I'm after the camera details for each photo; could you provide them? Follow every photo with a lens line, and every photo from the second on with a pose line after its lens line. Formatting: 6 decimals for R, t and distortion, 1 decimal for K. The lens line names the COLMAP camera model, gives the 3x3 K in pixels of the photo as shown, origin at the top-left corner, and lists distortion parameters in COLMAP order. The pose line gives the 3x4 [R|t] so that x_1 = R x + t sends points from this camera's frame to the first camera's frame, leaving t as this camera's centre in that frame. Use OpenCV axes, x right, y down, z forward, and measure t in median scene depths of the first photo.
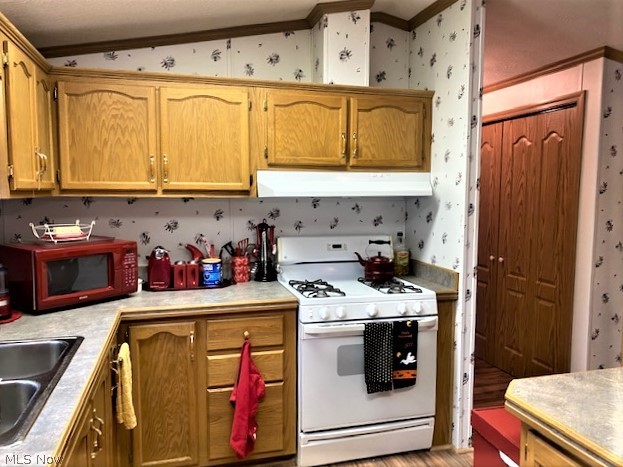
lens RADIAL K [[474.3, 0, 318.3], [0, 474.3, 233.4], [0, 0, 1]] dist [0.028353, -0.029674]
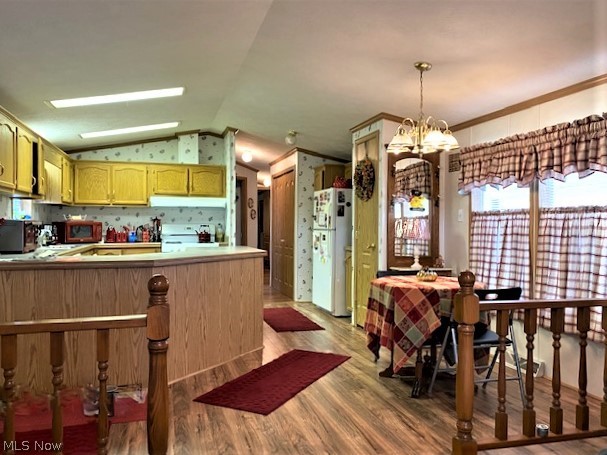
lens RADIAL K [[462.1, 0, 306.4], [0, 462.1, 233.1], [0, 0, 1]] dist [0.028353, -0.029674]
pose [[0.999796, -0.002019, 0.020101, 0.639925], [0.003442, 0.997469, -0.071021, 0.237918], [-0.019907, 0.071075, 0.997272, -1.451715]]
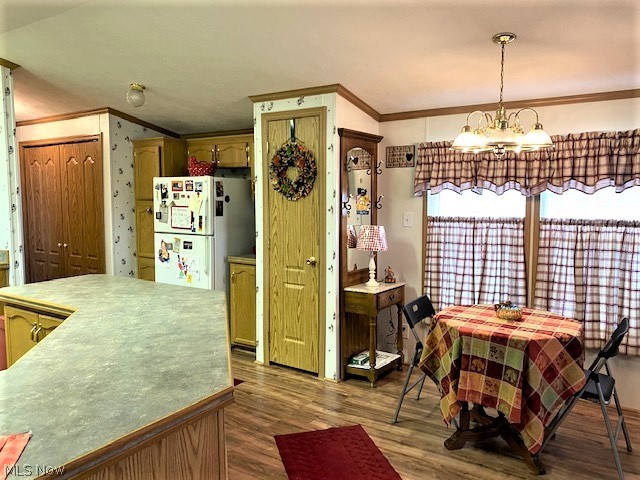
lens RADIAL K [[487.2, 0, 326.9], [0, 487.2, 236.2], [0, 0, 1]] dist [0.028353, -0.029674]
pose [[0.760055, -0.056773, 0.647374, 0.058152], [0.060383, 0.998037, 0.016632, 0.070724], [-0.647047, 0.026450, 0.761991, -0.791329]]
